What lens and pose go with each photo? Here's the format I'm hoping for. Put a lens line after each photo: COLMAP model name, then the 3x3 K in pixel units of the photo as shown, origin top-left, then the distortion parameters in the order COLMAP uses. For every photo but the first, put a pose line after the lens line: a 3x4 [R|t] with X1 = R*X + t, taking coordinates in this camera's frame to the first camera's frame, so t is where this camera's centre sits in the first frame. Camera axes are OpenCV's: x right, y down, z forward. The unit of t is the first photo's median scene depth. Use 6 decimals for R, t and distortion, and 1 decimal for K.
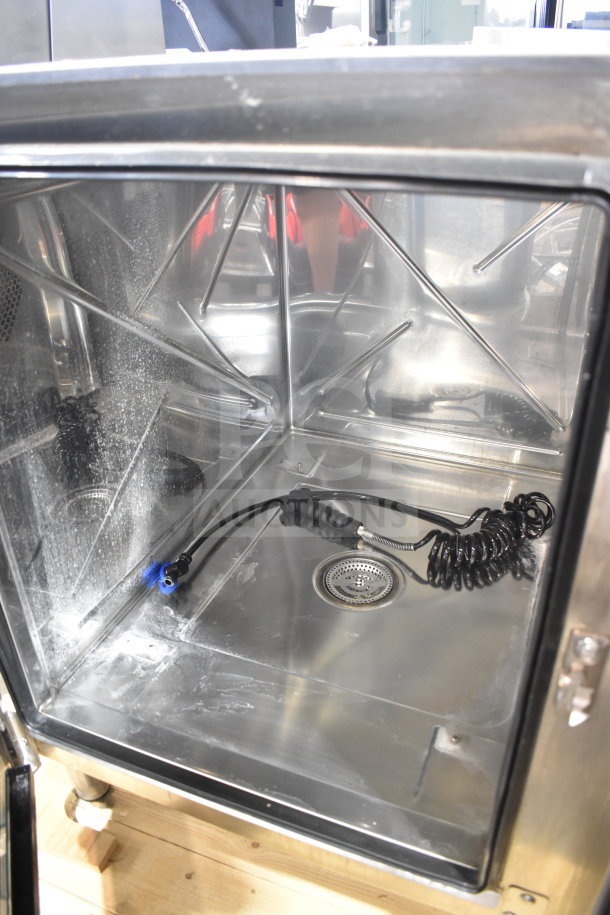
lens RADIAL K [[711.1, 0, 306.3], [0, 711.1, 459.9], [0, 0, 1]] dist [-0.089502, 0.009305]
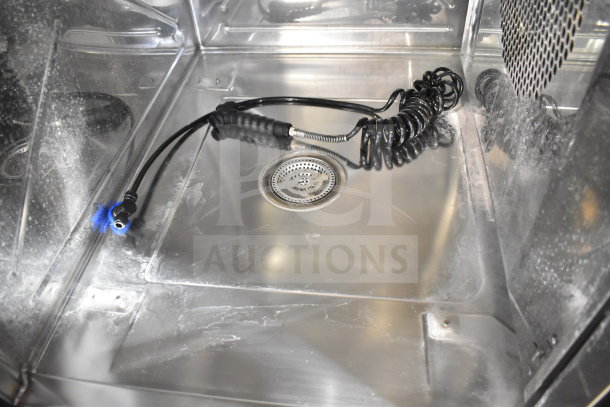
lens RADIAL K [[474.1, 0, 303.7], [0, 474.1, 204.8], [0, 0, 1]] dist [-0.089502, 0.009305]
pose [[0.964891, -0.217101, 0.147825, -0.036195], [0.169296, 0.944384, 0.281918, 0.007293], [-0.200809, -0.246994, 0.947982, 0.320518]]
